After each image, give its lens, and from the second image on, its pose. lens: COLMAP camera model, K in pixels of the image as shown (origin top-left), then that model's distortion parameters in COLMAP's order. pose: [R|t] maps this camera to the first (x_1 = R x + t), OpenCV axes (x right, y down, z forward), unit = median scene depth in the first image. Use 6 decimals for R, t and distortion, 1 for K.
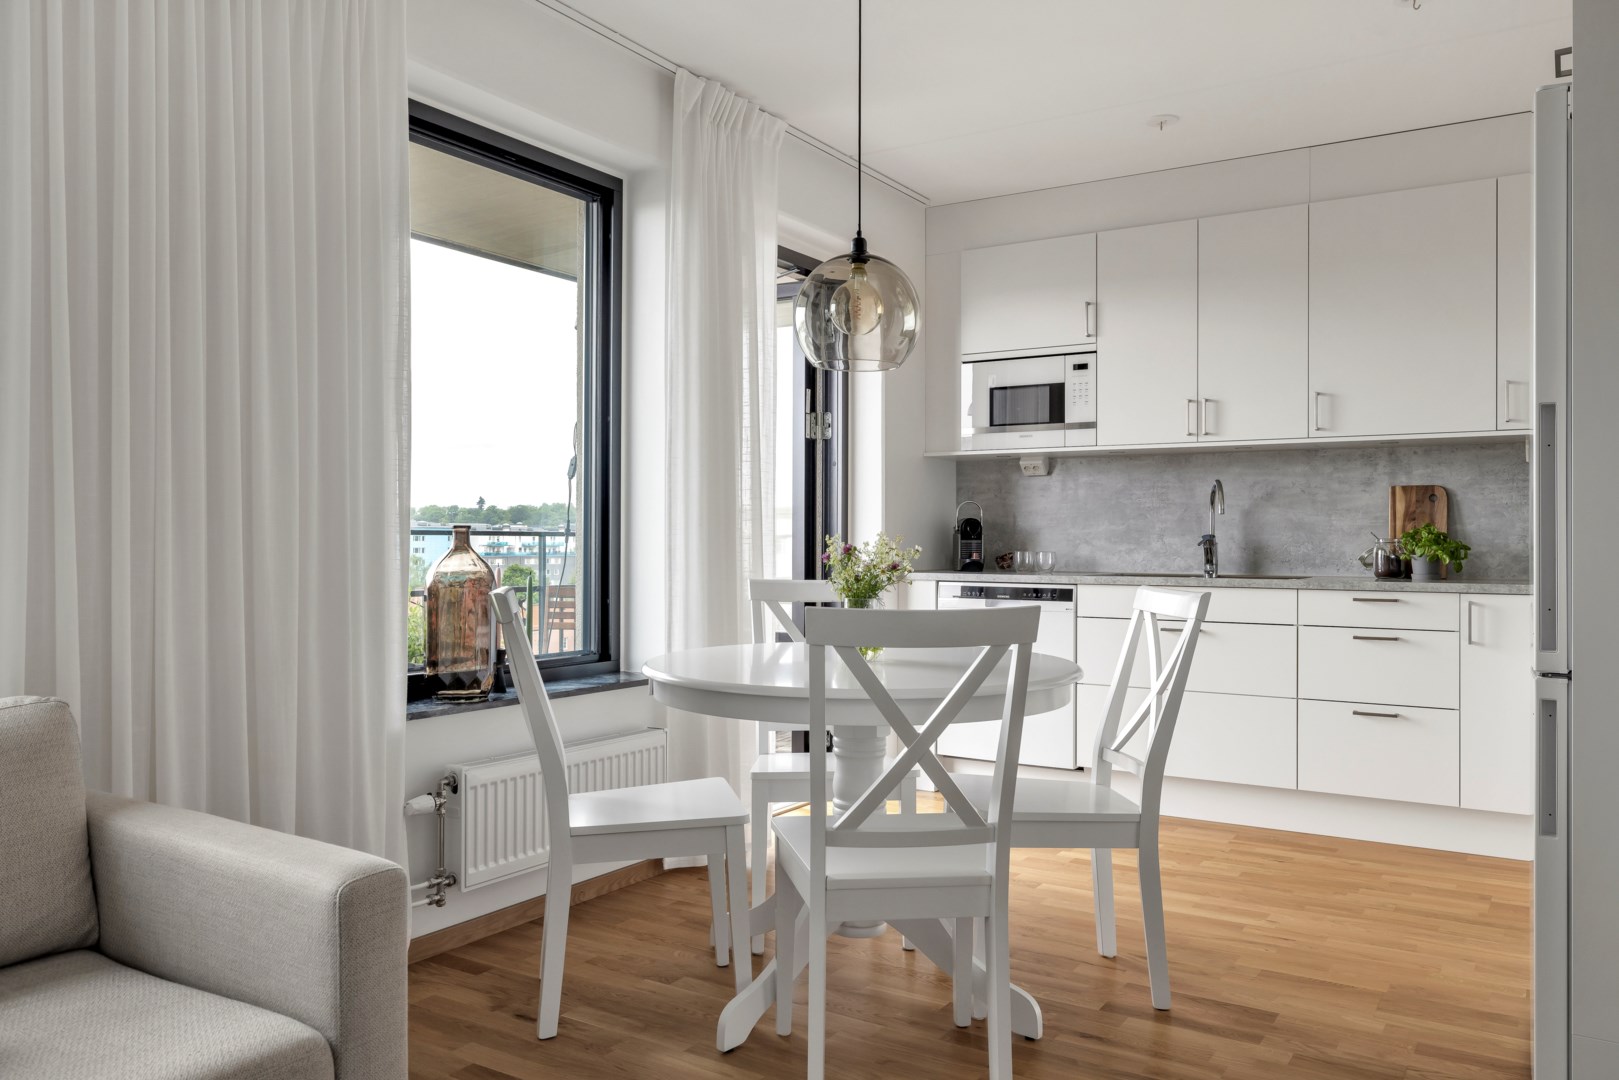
lens RADIAL K [[1206.3, 0, 809.5], [0, 1206.3, 540.0], [0, 0, 1]] dist [0.003092, 0.000896]
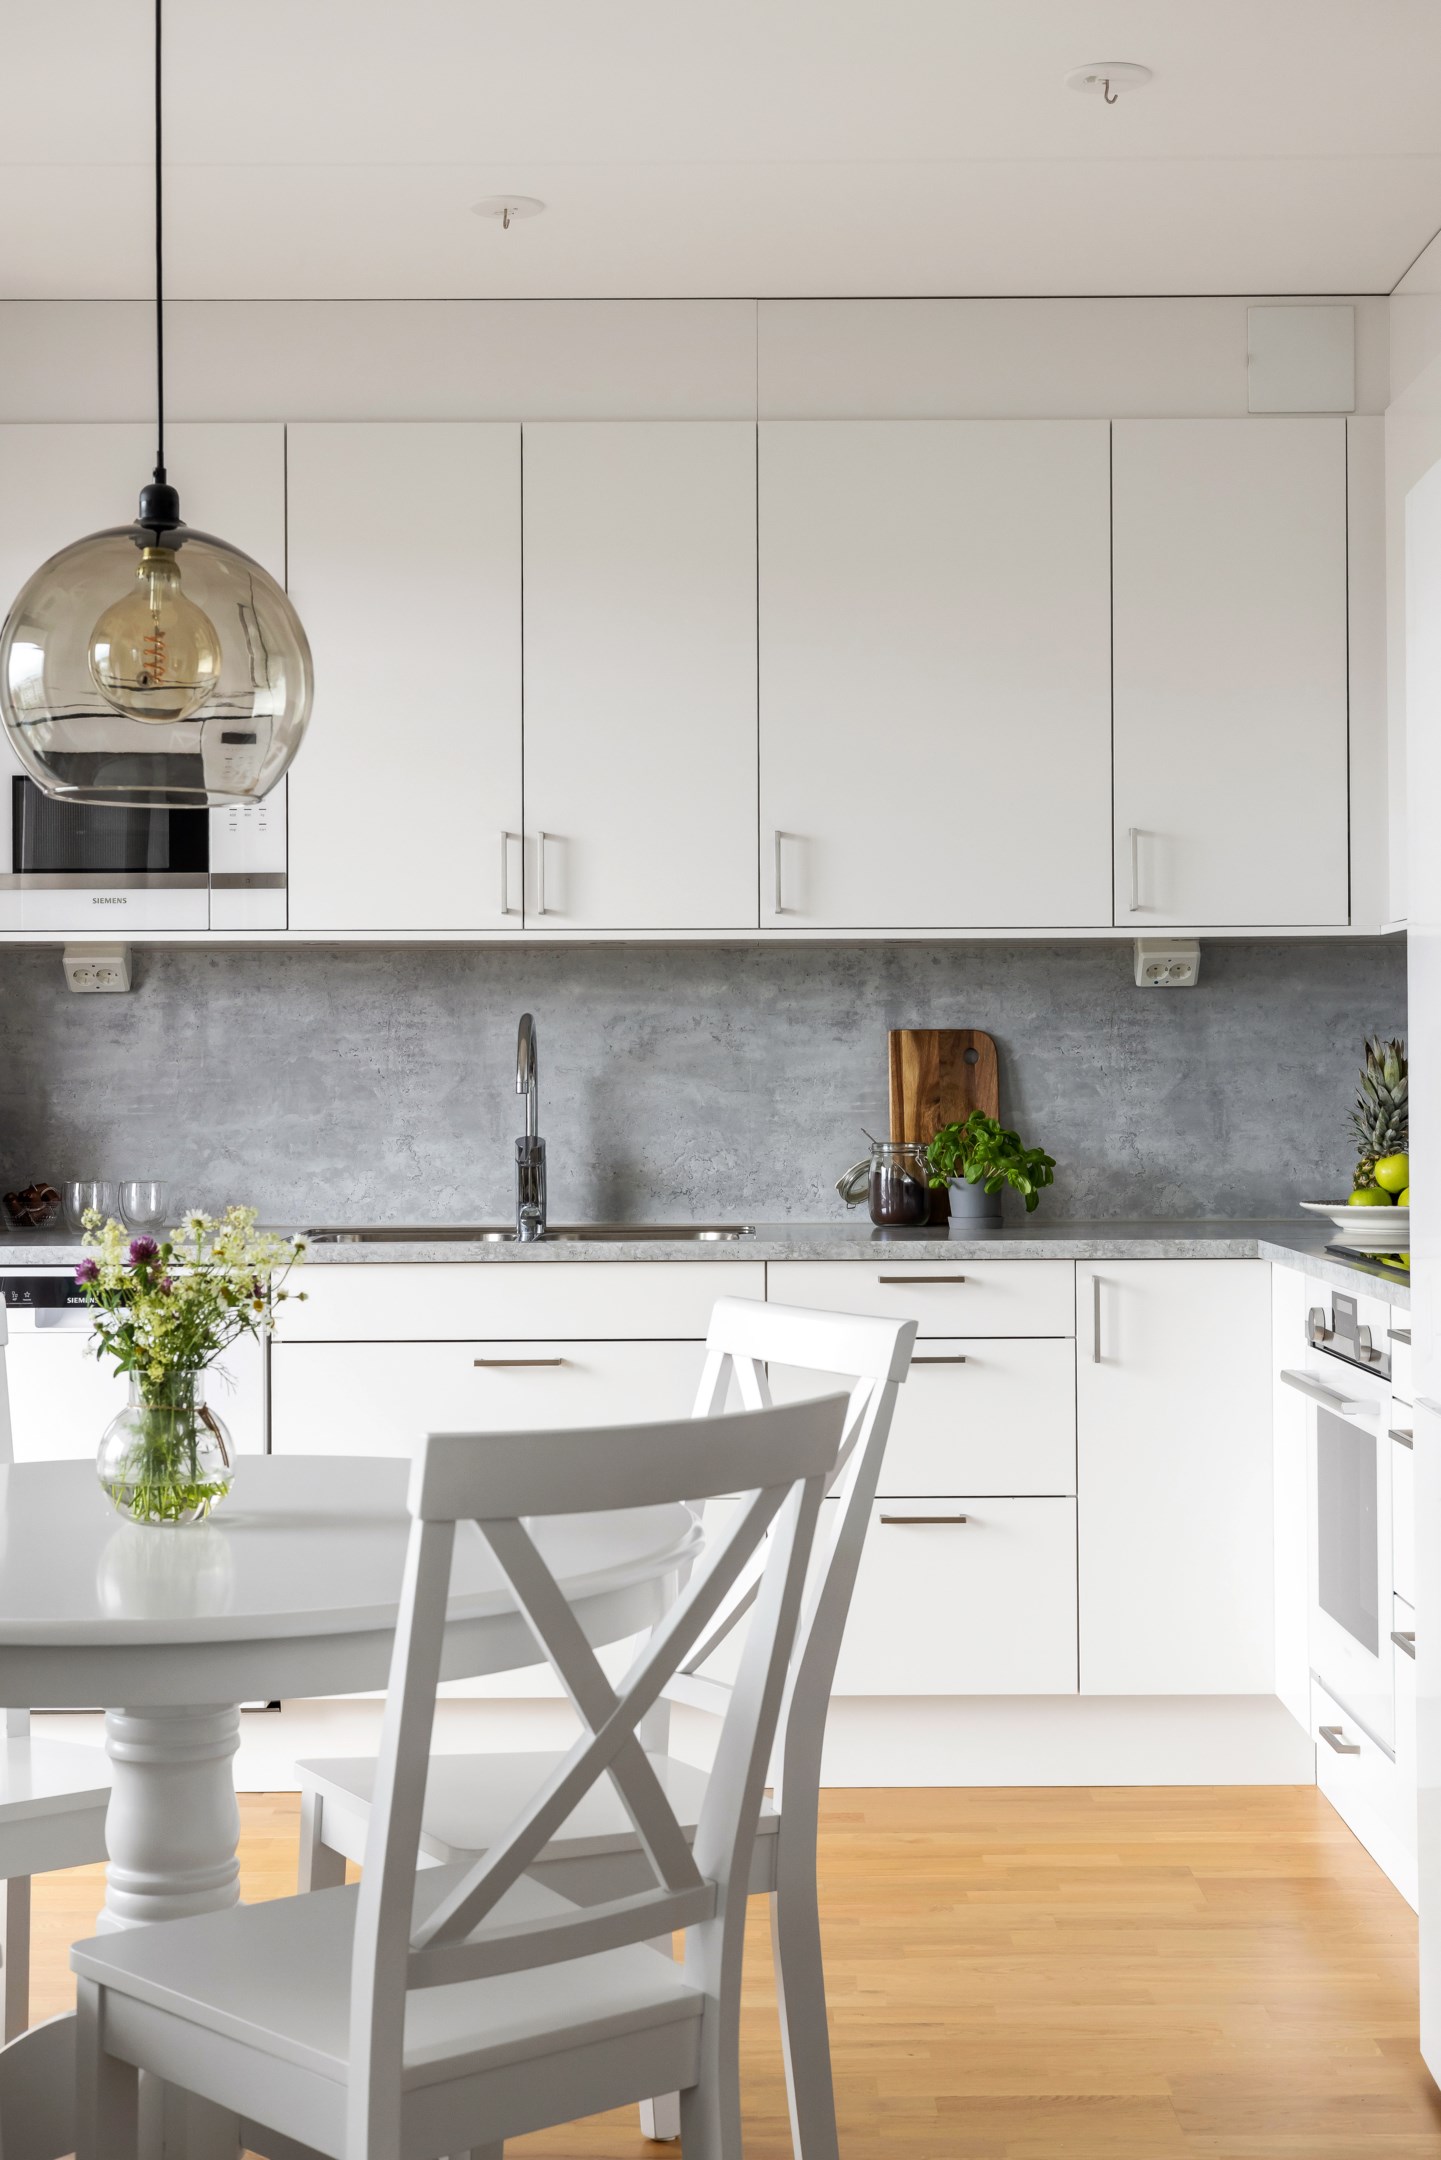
lens RADIAL K [[3076.0, 0, 761.9], [0, 3076.0, 1048.0], [0, 0, 1]] dist [0.002336, 0.128144]
pose [[0.842981, -0.004447, 0.537926, -0.212235], [0.008094, 0.999957, -0.004417, -0.032852], [-0.537883, 0.008078, 0.842981, 0.008232]]
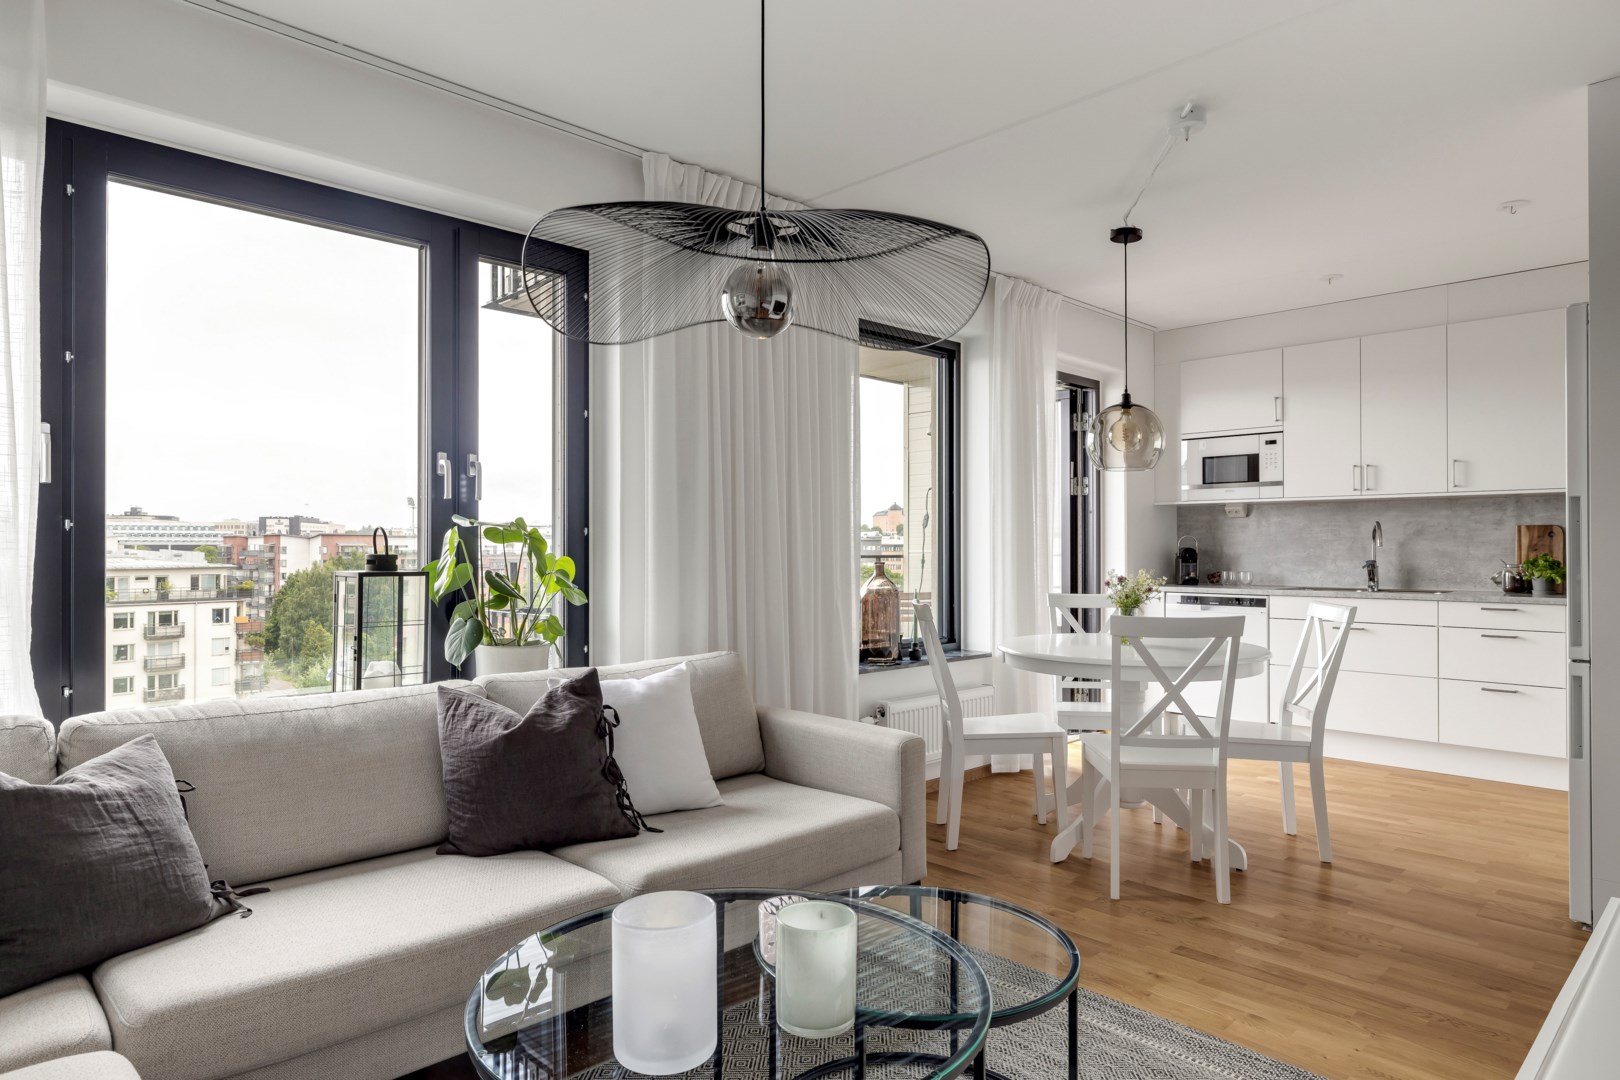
lens RADIAL K [[964.9, 0, 806.1], [0, 964.9, 543.4], [0, 0, 1]] dist [0.001789, -0.000472]
pose [[0.973416, -0.005512, -0.228980, -0.052734], [0.004490, 0.999977, -0.004986, -0.022445], [0.229002, 0.003825, 0.973418, -0.250949]]
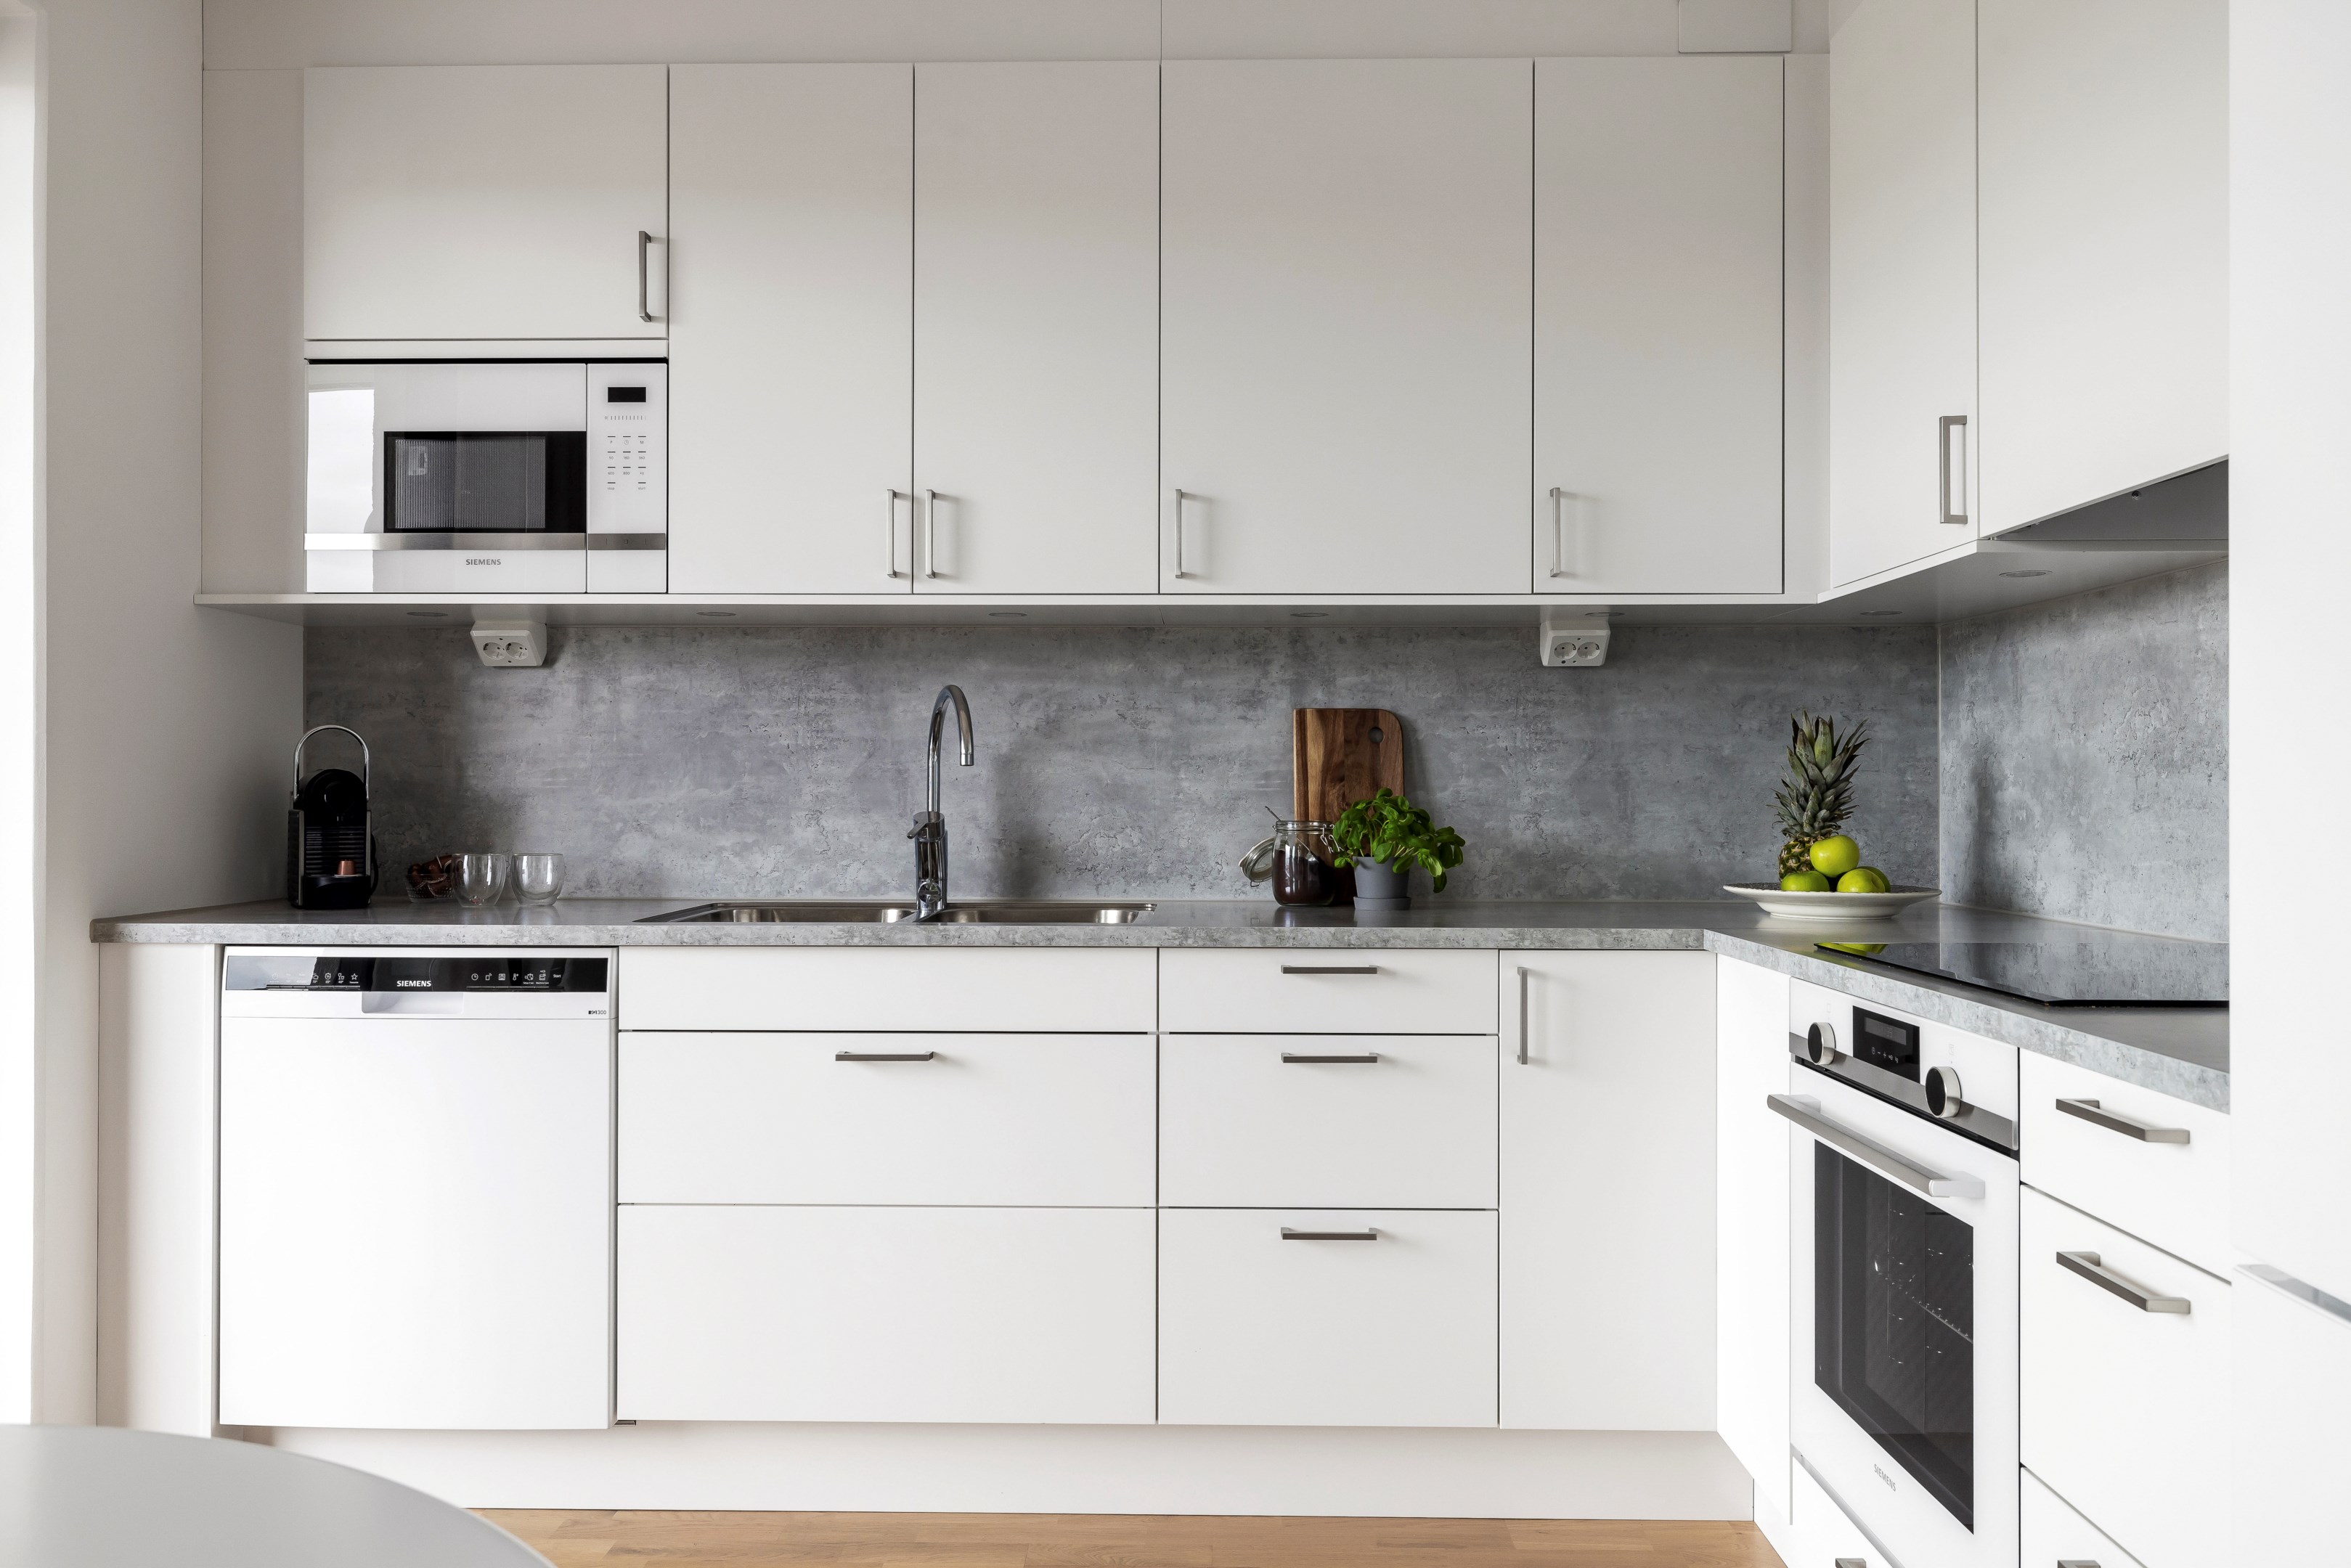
lens RADIAL K [[1688.0, 0, 1175.5], [0, 1688.0, 784.0], [0, 0, 1]] dist [-0.003162, -0.000133]
pose [[0.856805, -0.000076, 0.515641, 0.098441], [0.001067, 0.999998, -0.001625, -0.014129], [-0.515640, 0.001942, 0.856803, 0.456464]]
